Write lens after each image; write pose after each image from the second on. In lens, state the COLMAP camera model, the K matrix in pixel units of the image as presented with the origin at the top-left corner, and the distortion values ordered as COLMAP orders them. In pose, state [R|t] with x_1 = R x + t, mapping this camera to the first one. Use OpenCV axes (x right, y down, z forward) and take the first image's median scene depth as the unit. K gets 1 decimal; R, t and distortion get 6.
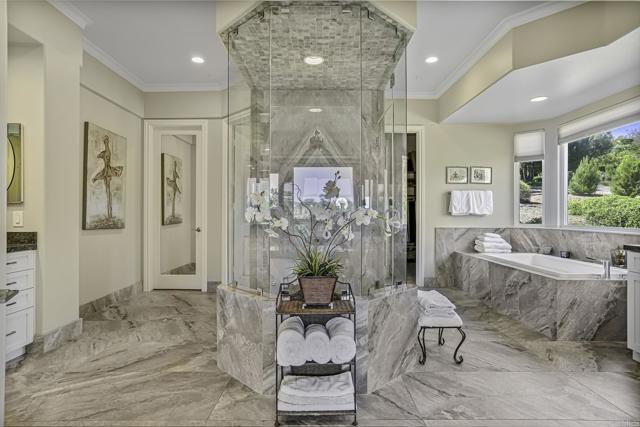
lens RADIAL K [[350.5, 0, 317.8], [0, 350.5, 213.9], [0, 0, 1]] dist [-0.000457, 0.006346]
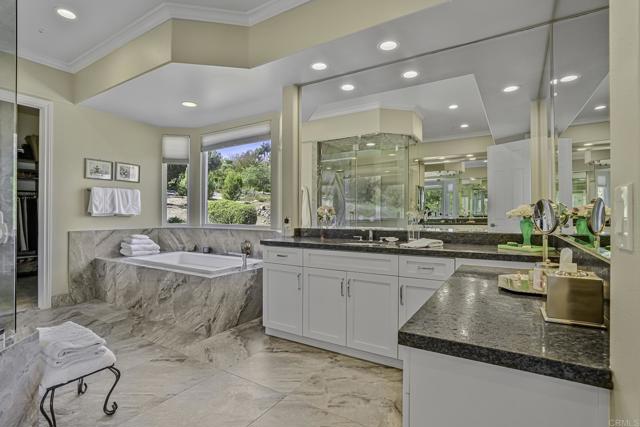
lens RADIAL K [[318.1, 0, 325.2], [0, 318.1, 212.1], [0, 0, 1]] dist [-0.033190, 0.014635]
pose [[0.527048, 0.002755, 0.849831, 0.044464], [0.001210, 0.999991, -0.003992, -0.002683], [-0.849834, 0.003132, 0.527041, 0.155474]]
